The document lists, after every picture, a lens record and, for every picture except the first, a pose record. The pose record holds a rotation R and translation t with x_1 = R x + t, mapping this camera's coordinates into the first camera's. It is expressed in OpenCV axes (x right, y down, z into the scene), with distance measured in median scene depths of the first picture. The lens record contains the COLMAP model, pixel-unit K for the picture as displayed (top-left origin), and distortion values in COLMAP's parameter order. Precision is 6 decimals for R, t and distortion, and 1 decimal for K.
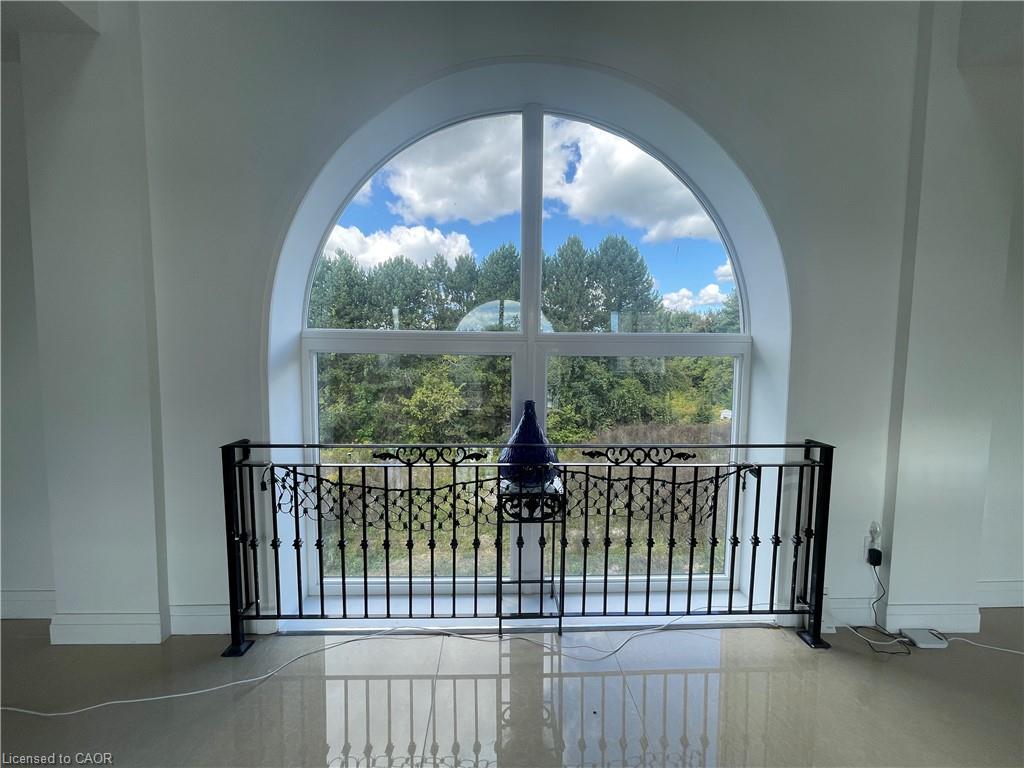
lens RADIAL K [[411.3, 0, 521.7], [0, 411.3, 381.7], [0, 0, 1]] dist [-0.000769, -0.000060]
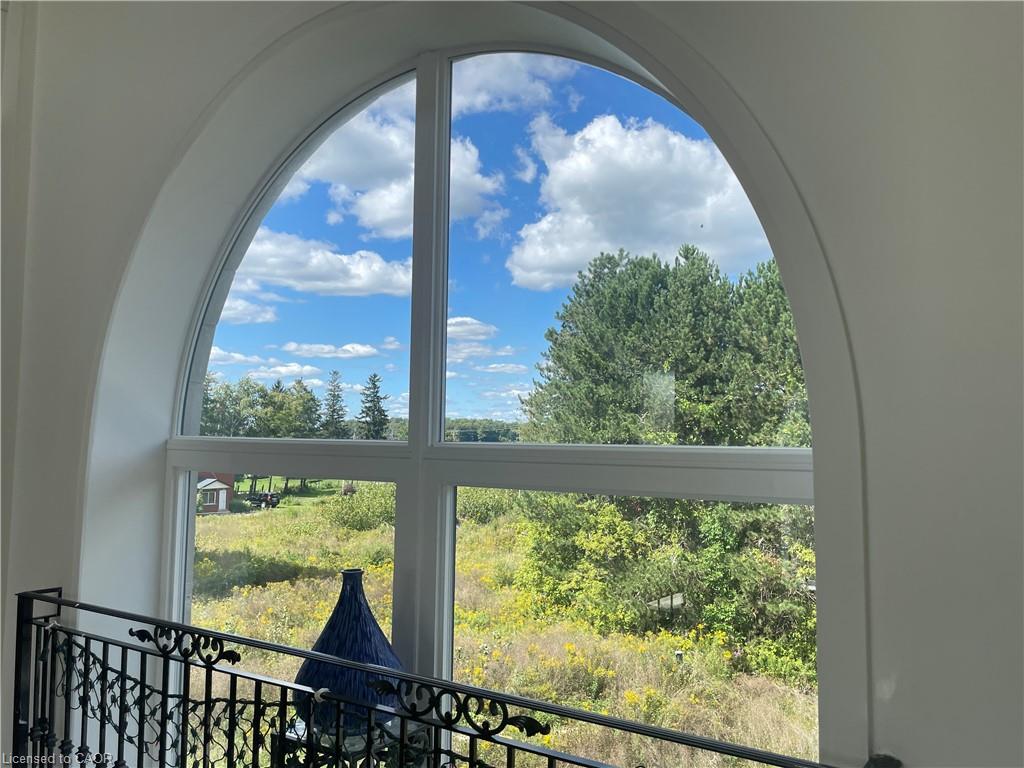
lens RADIAL K [[873.9, 0, 512.0], [0, 873.9, 384.0], [0, 0, 1]] dist [0.056731, -0.002466]
pose [[0.805690, -0.028190, -0.591666, 0.974451], [-0.054257, 0.991156, -0.121106, -0.077597], [0.589847, 0.129676, 0.797035, 0.154655]]
